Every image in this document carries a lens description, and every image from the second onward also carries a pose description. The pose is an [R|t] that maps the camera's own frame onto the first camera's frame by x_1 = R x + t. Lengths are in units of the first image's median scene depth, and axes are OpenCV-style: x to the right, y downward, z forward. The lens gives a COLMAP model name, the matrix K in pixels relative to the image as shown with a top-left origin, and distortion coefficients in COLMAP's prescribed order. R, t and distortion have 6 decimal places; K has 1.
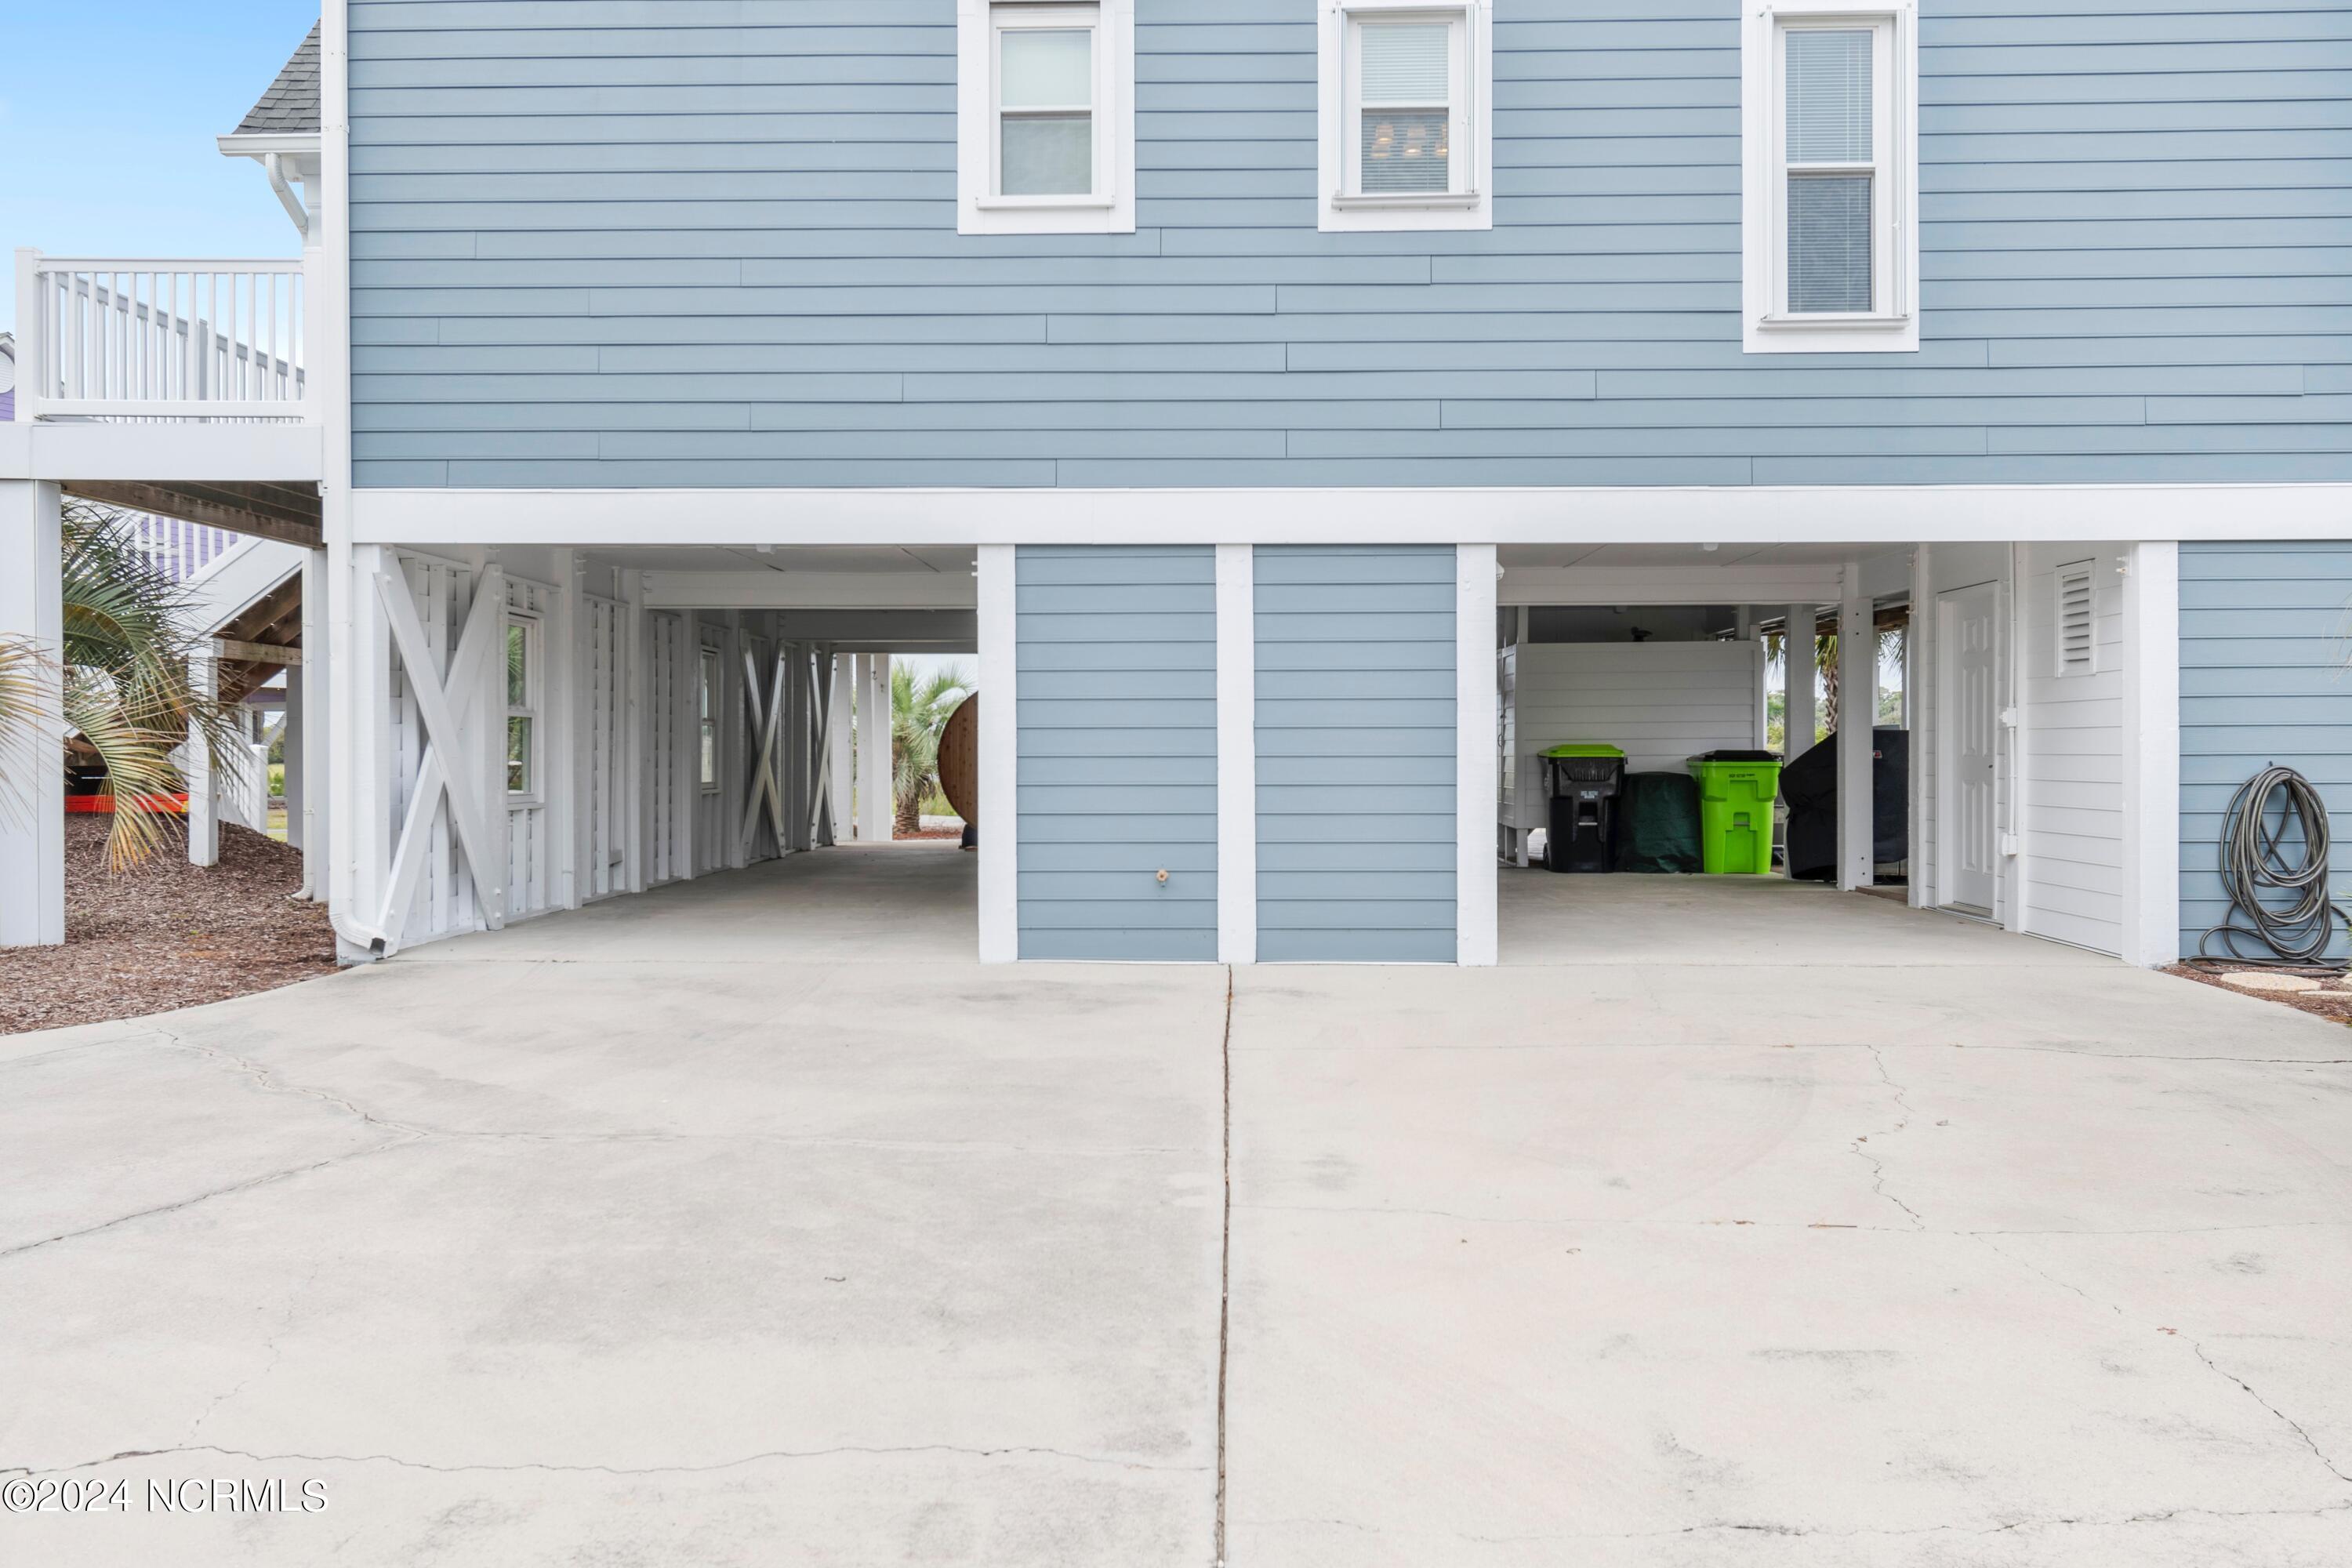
lens RADIAL K [[1472.7, 0, 1176.1], [0, 1472.7, 766.6], [0, 0, 1]] dist [0.009246, 0.001928]
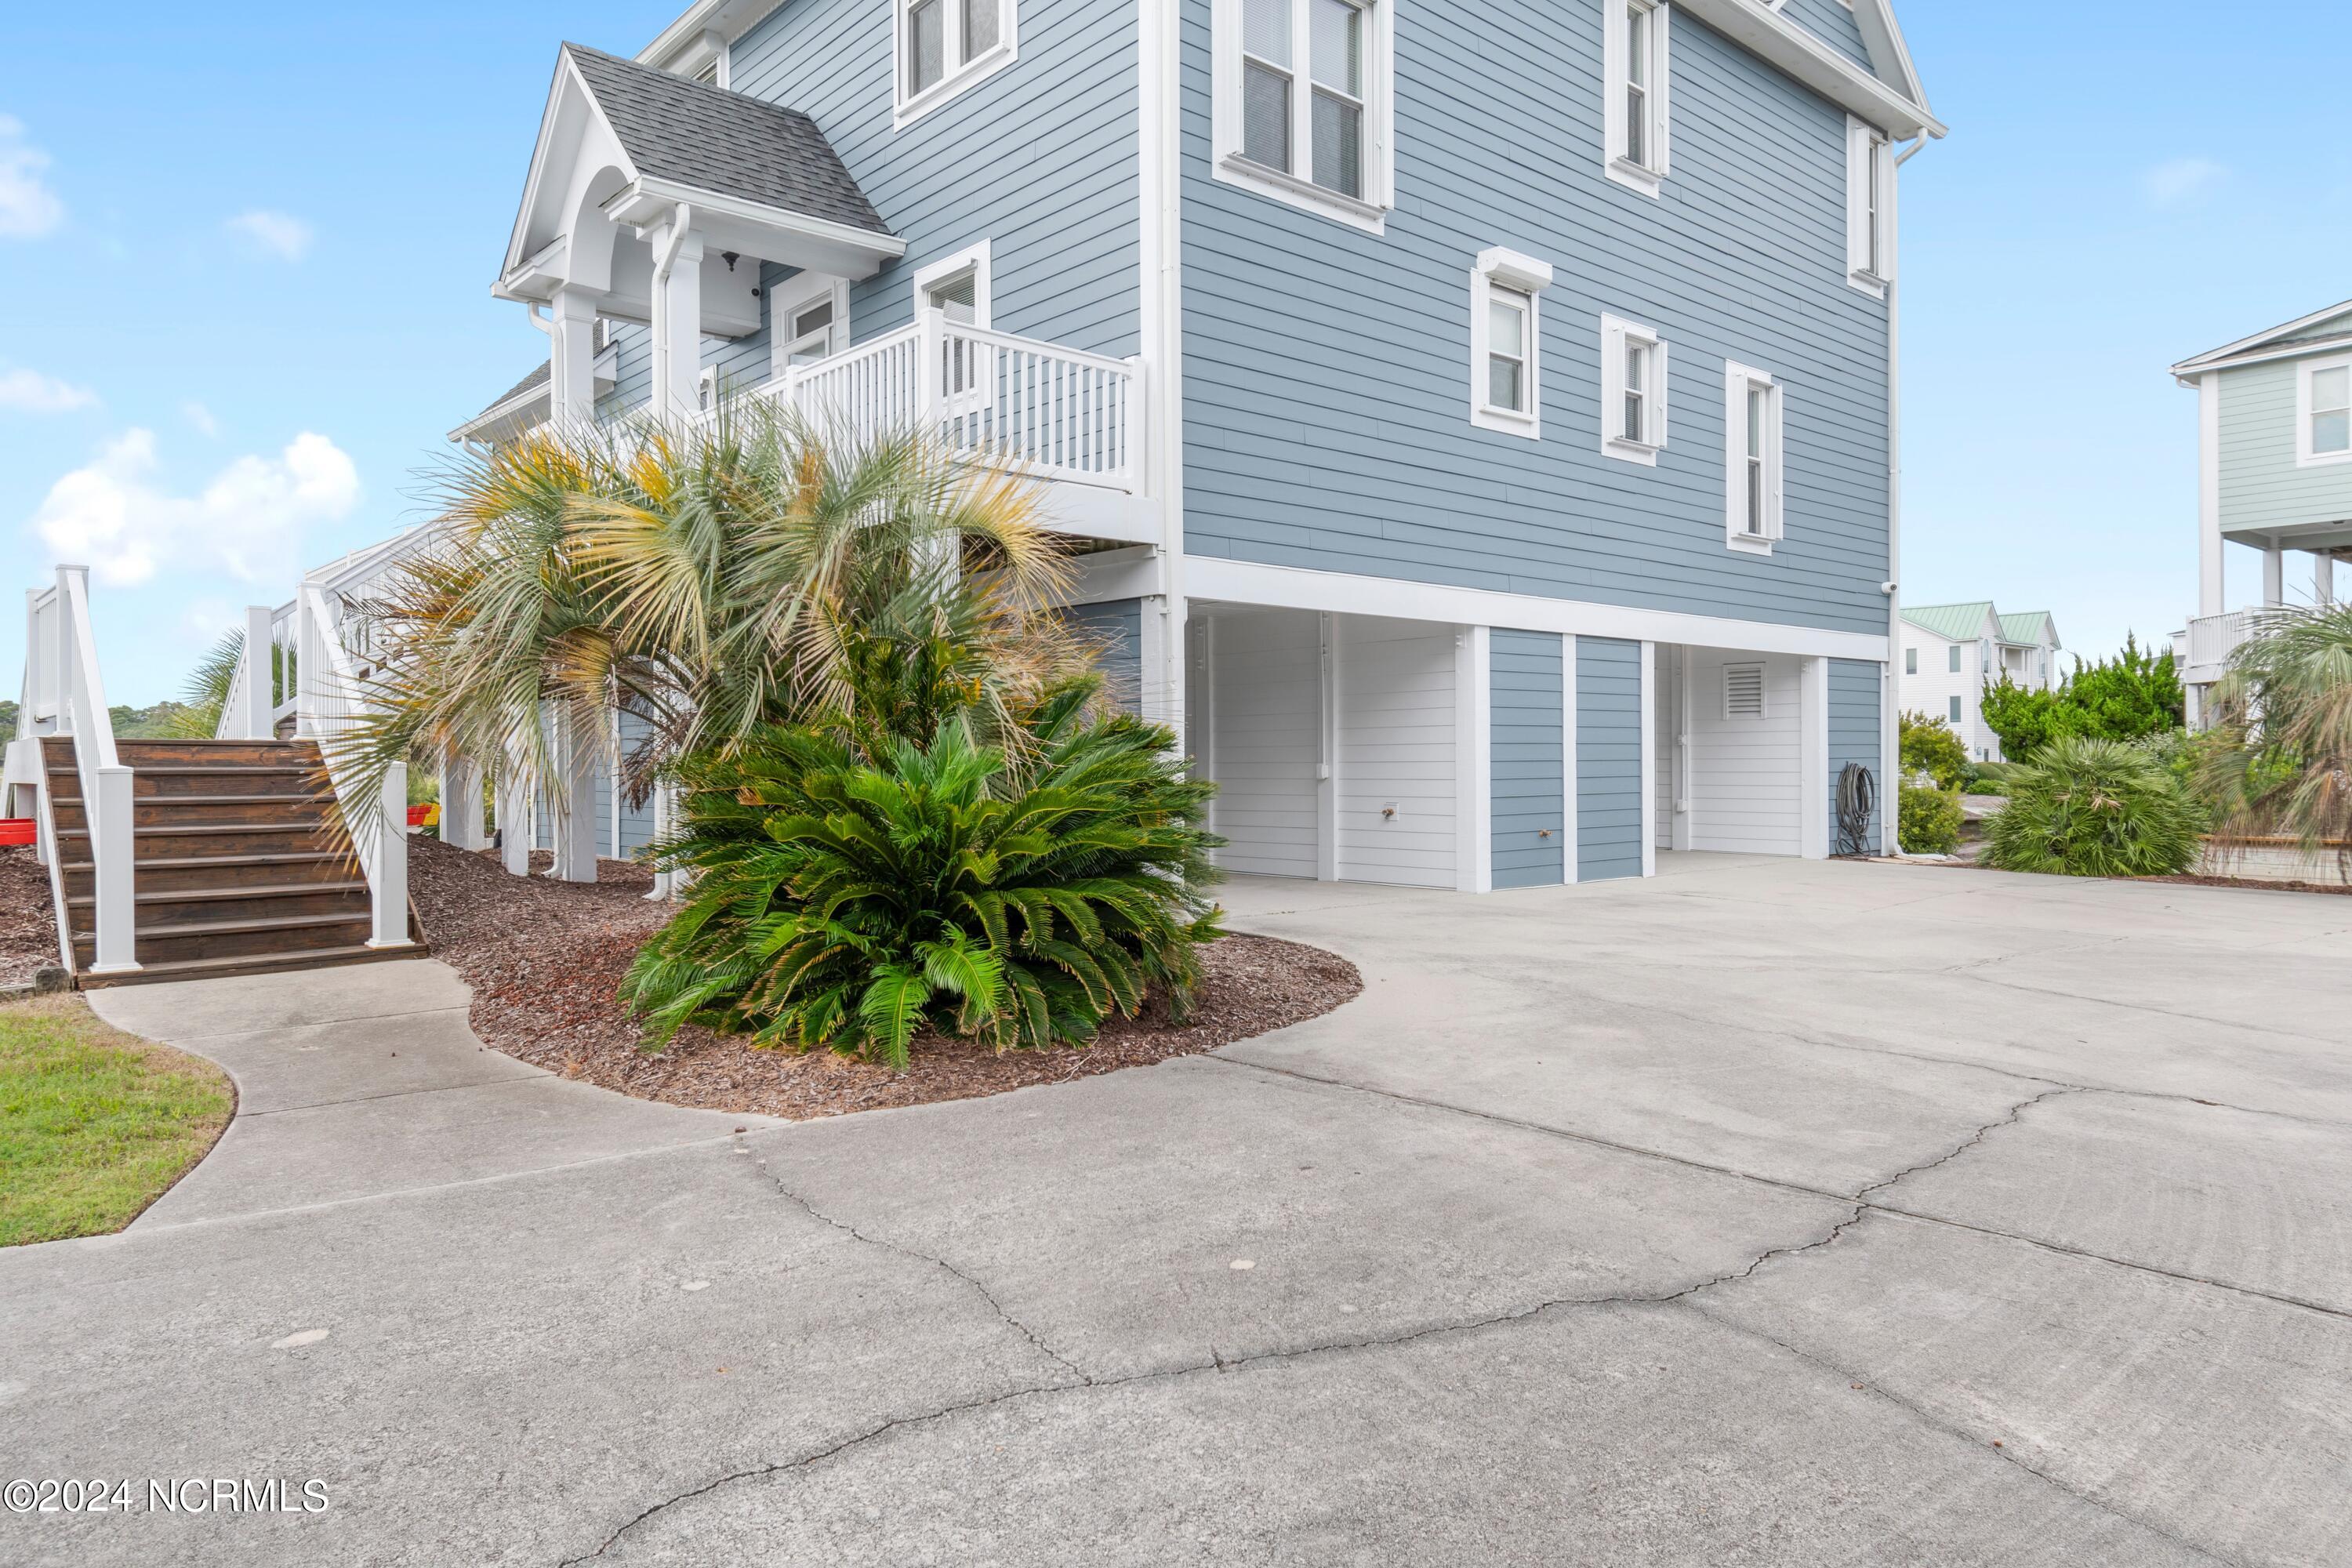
lens RADIAL K [[1494.9, 0, 1176.1], [0, 1494.9, 781.4], [0, 0, 1]] dist [0.002967, 0.000152]
pose [[0.741230, -0.011867, 0.671146, -1.437296], [0.007570, 0.999928, 0.009320, -0.002367], [-0.671209, -0.001827, 0.741266, 0.038559]]
